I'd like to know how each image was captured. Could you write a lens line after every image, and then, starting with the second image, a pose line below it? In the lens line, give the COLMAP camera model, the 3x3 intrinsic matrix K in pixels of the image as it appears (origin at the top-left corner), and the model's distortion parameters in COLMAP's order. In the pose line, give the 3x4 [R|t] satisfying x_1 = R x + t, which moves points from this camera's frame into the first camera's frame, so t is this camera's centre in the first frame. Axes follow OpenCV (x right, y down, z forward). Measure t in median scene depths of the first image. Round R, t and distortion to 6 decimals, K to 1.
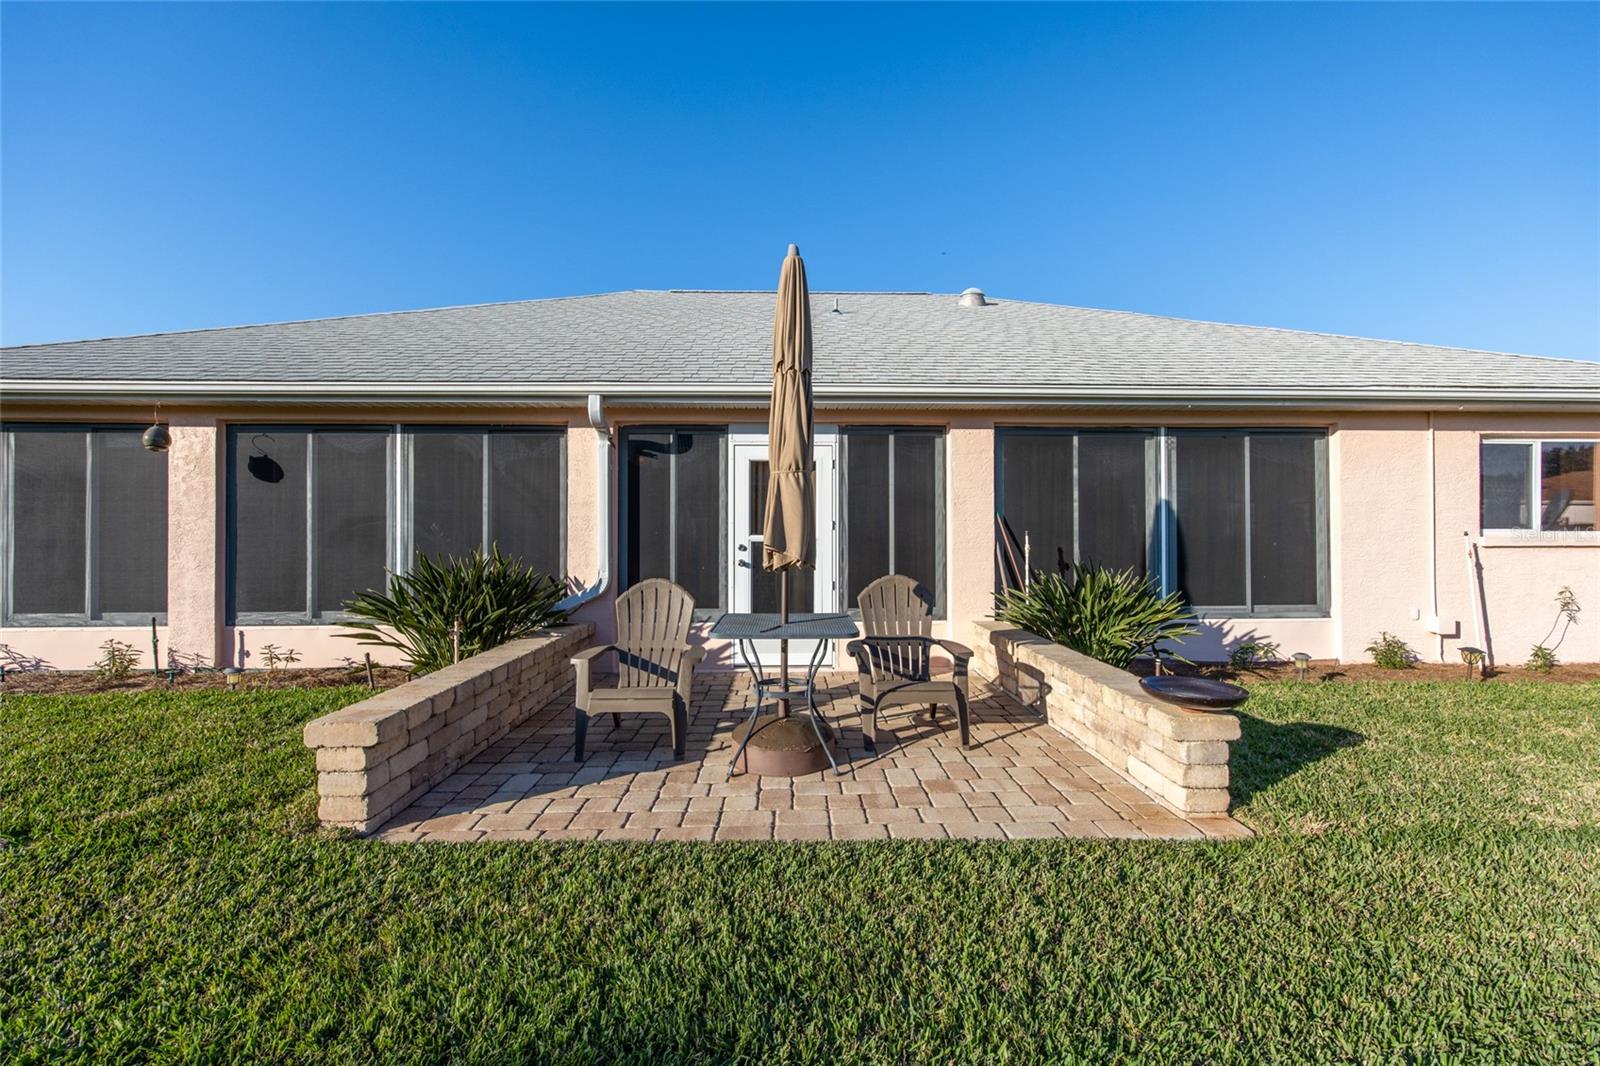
lens RADIAL K [[637.2, 0, 801.4], [0, 637.2, 528.7], [0, 0, 1]] dist [-0.000991, 0.000315]
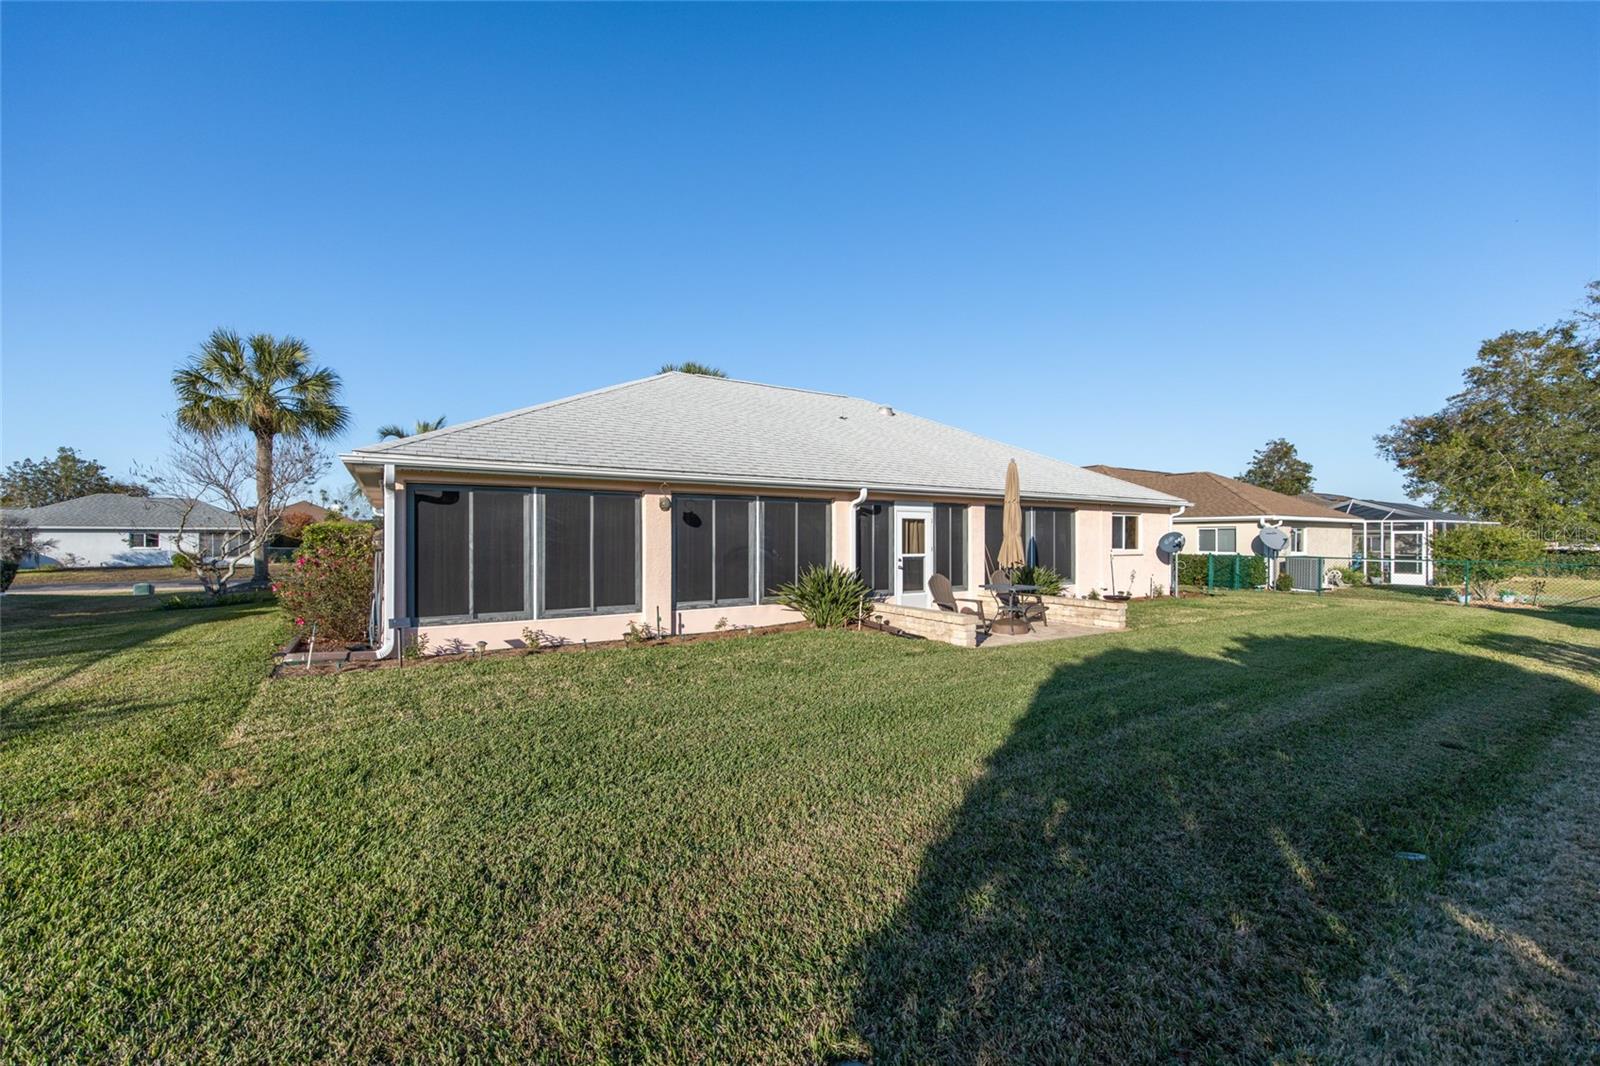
lens RADIAL K [[611.2, 0, 808.7], [0, 611.2, 536.0], [0, 0, 1]] dist [-0.000655, 0.000038]
pose [[0.865188, 0.003900, 0.501432, -1.347383], [-0.006100, 0.999978, 0.002748, -0.052566], [-0.501410, -0.005436, 0.865193, -0.584450]]
